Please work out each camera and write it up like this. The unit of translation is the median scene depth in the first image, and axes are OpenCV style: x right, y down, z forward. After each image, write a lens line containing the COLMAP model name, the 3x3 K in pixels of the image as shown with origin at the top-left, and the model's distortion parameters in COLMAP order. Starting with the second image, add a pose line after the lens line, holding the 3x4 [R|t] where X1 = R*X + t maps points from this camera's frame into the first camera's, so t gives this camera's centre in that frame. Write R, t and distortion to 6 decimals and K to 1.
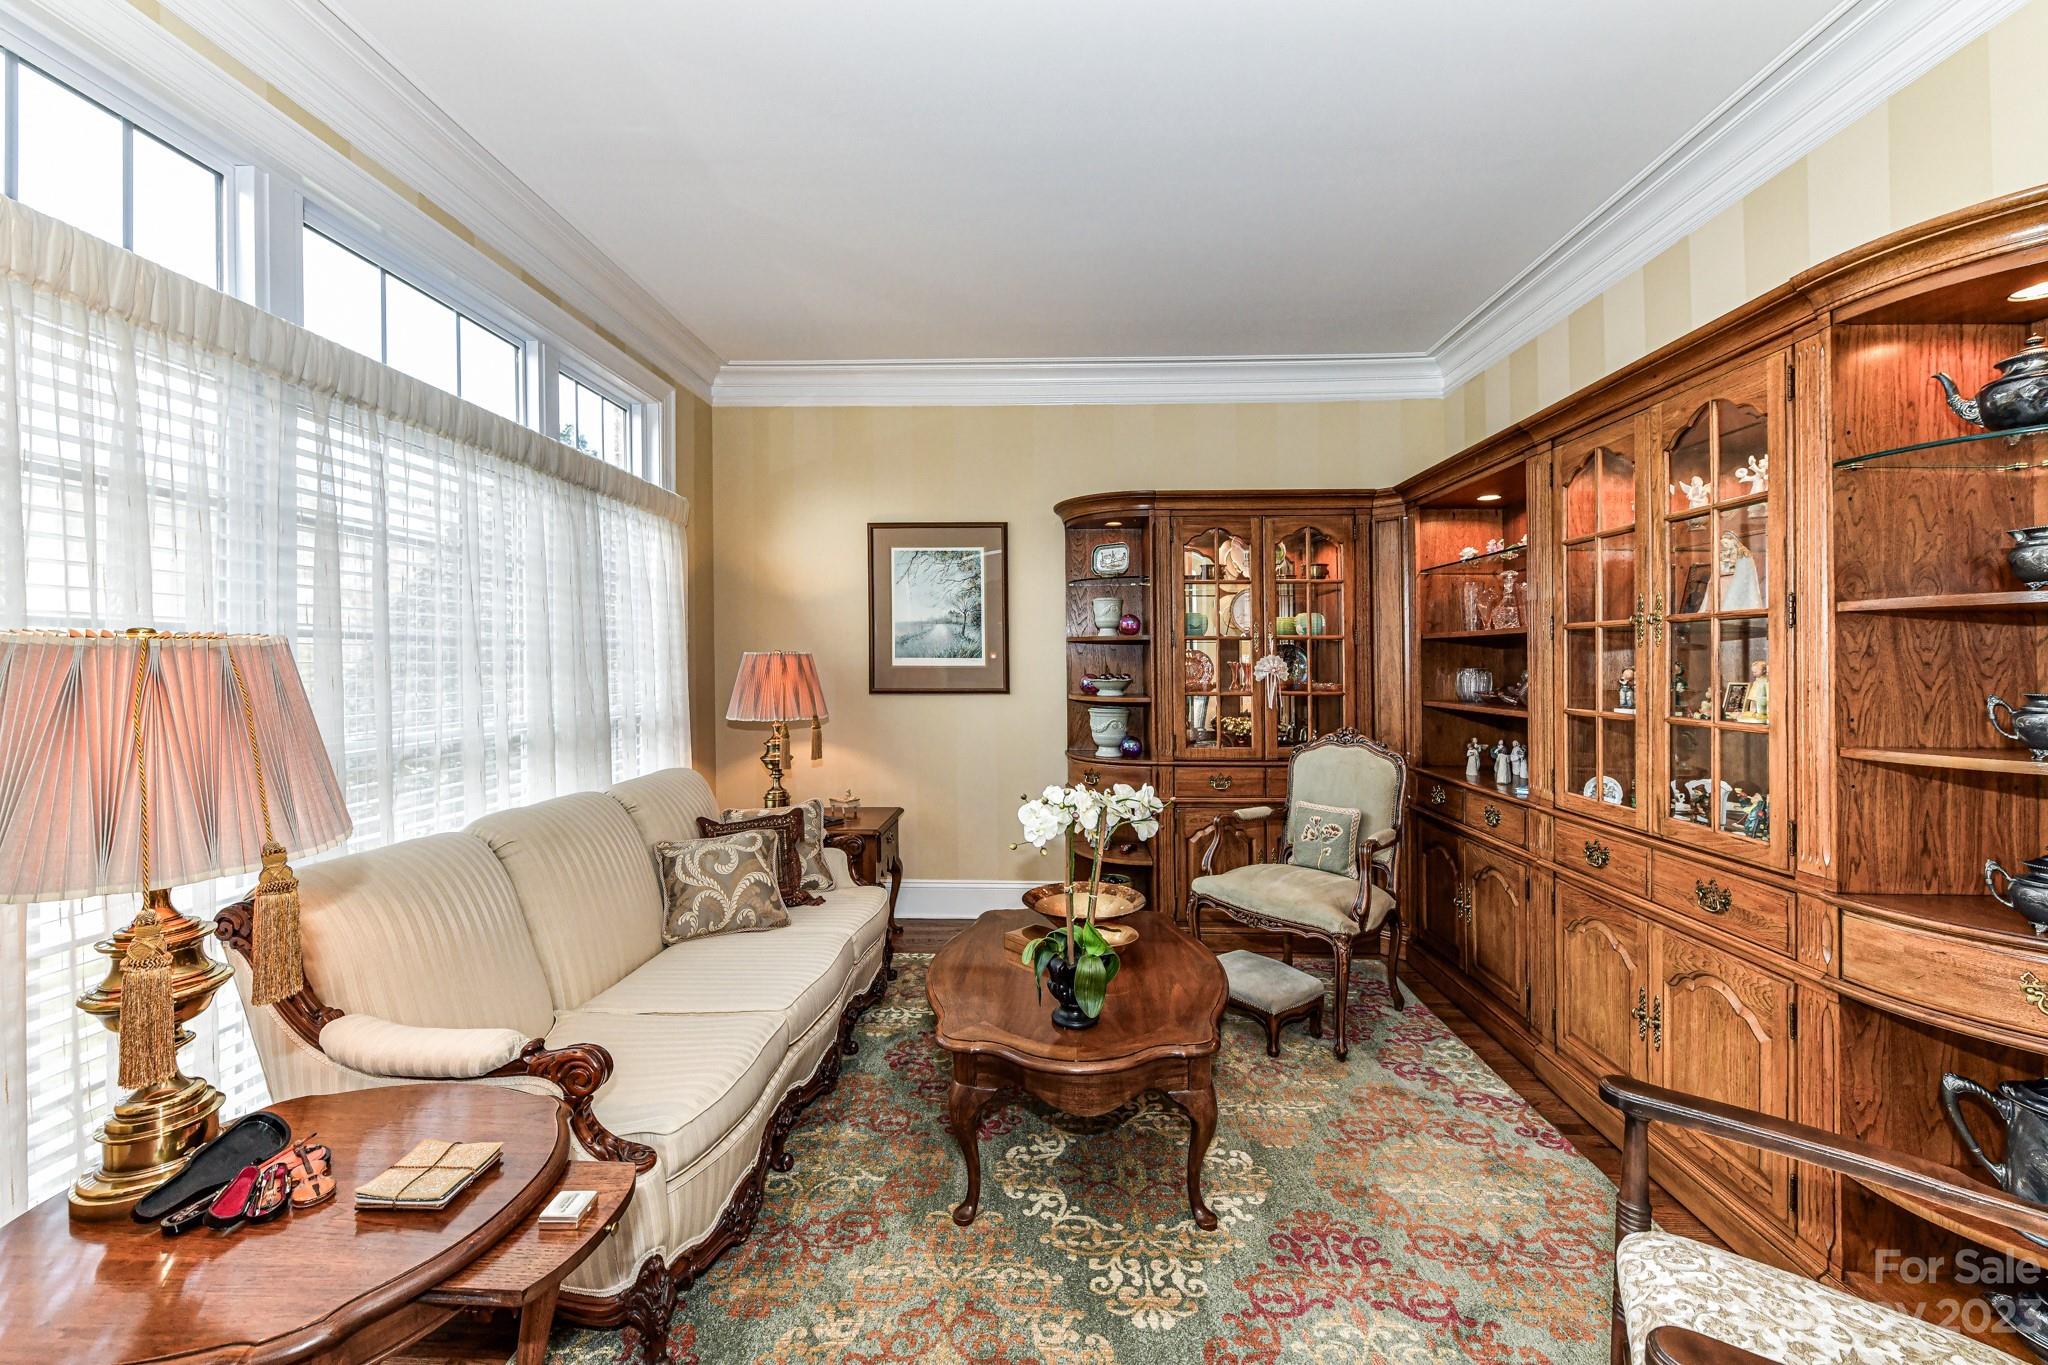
lens RADIAL K [[807.9, 0, 1025.8], [0, 807.9, 672.0], [0, 0, 1]] dist [0.004573, -0.003235]
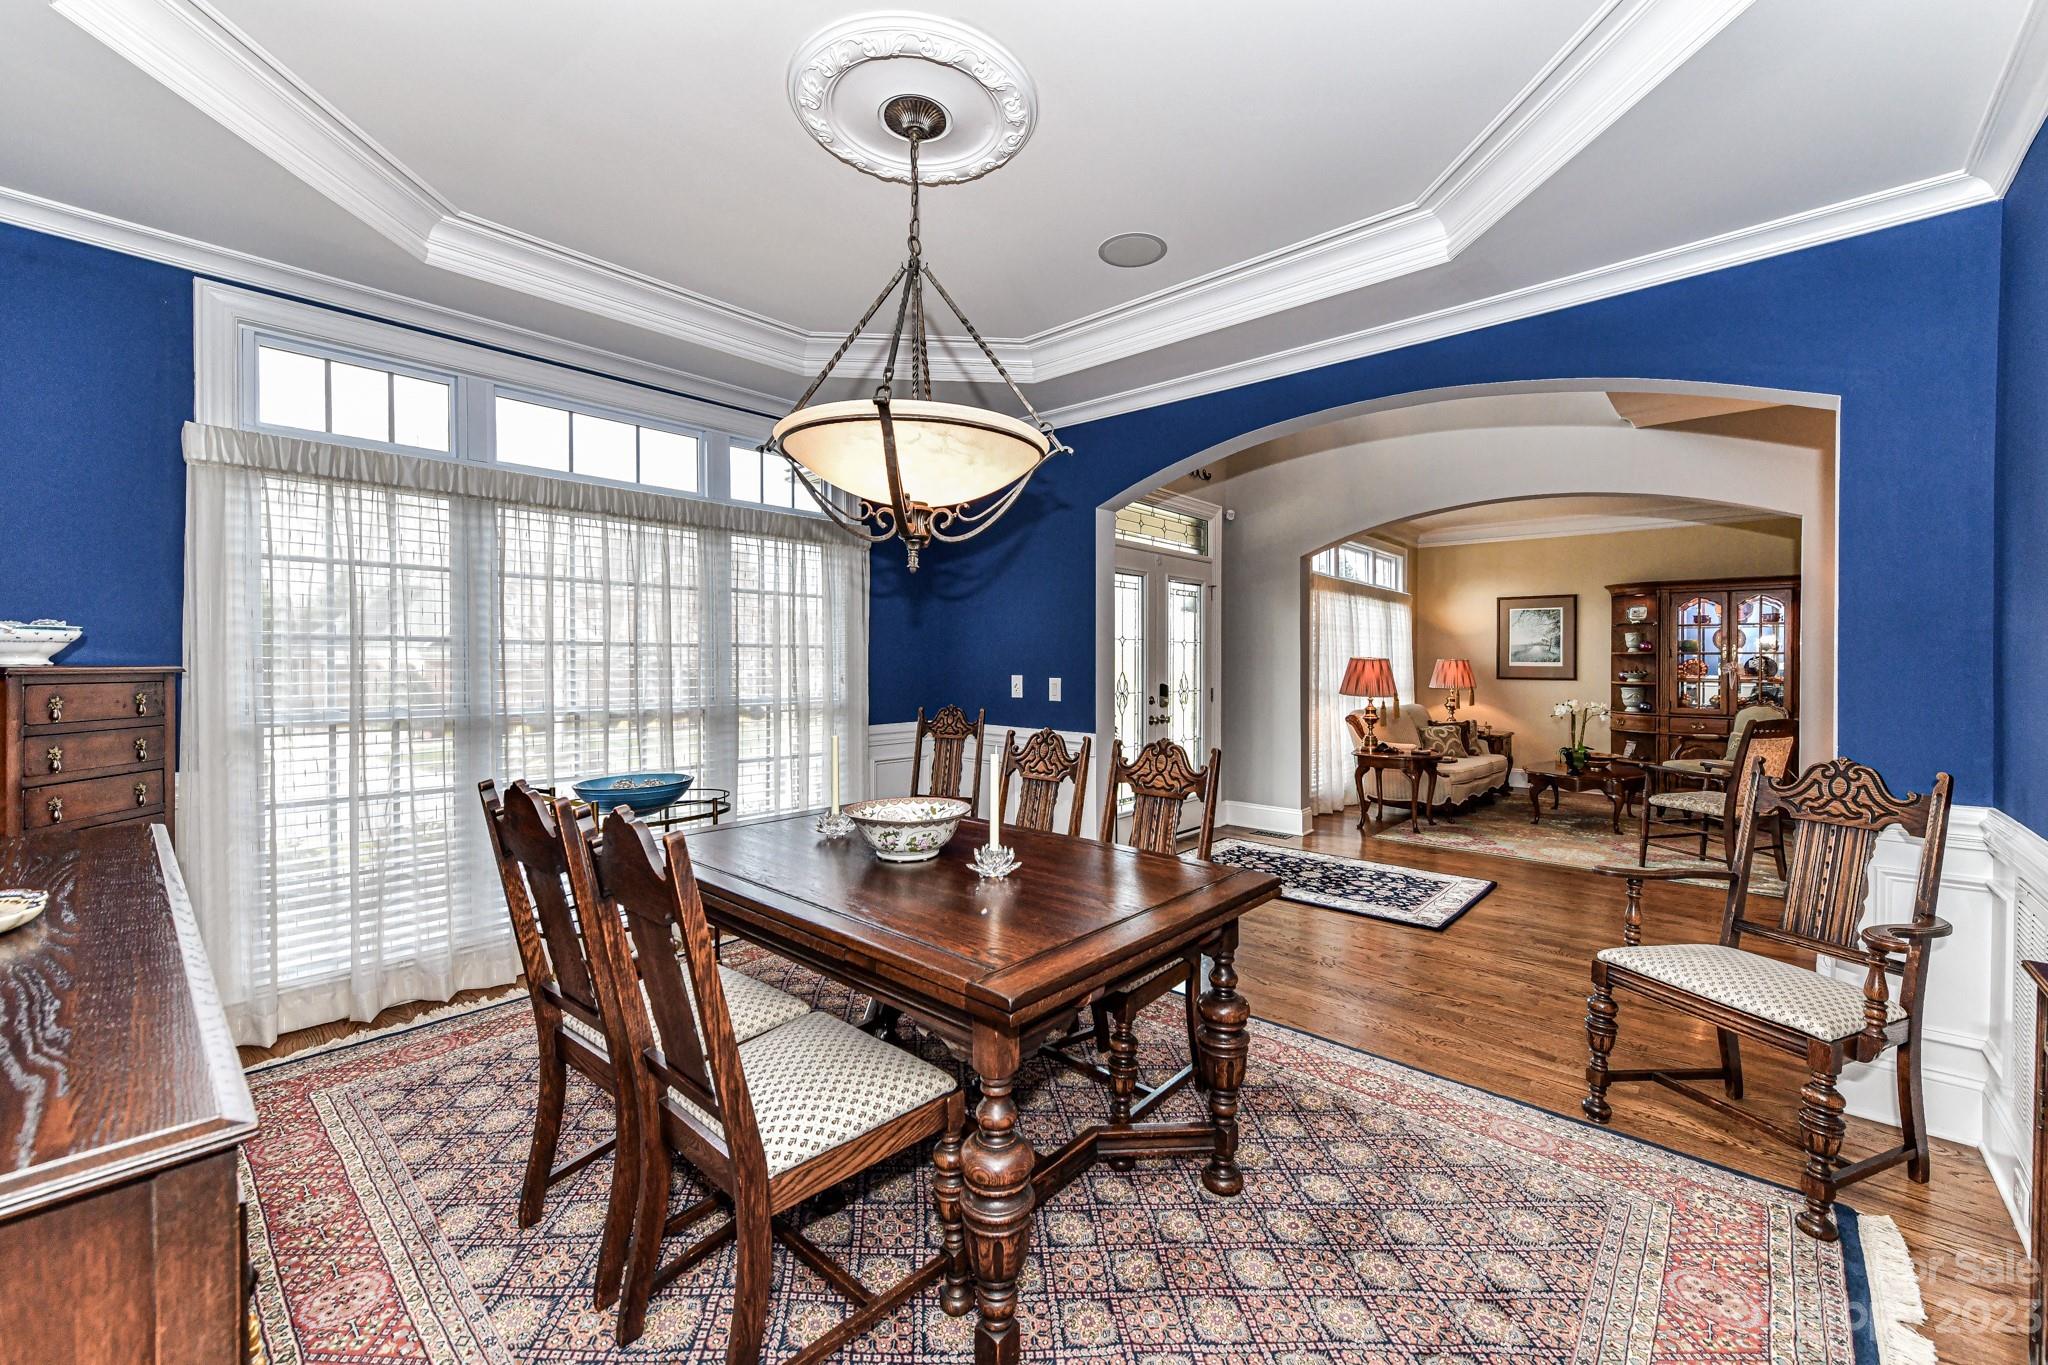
lens RADIAL K [[807.9, 0, 1032.2], [0, 807.9, 669.5], [0, 0, 1]] dist [0.004573, -0.003235]
pose [[0.764318, 0.010073, -0.644761, 0.246007], [-0.010439, 0.999940, 0.003247, 0.007945], [0.644755, 0.004249, 0.764378, -1.434786]]
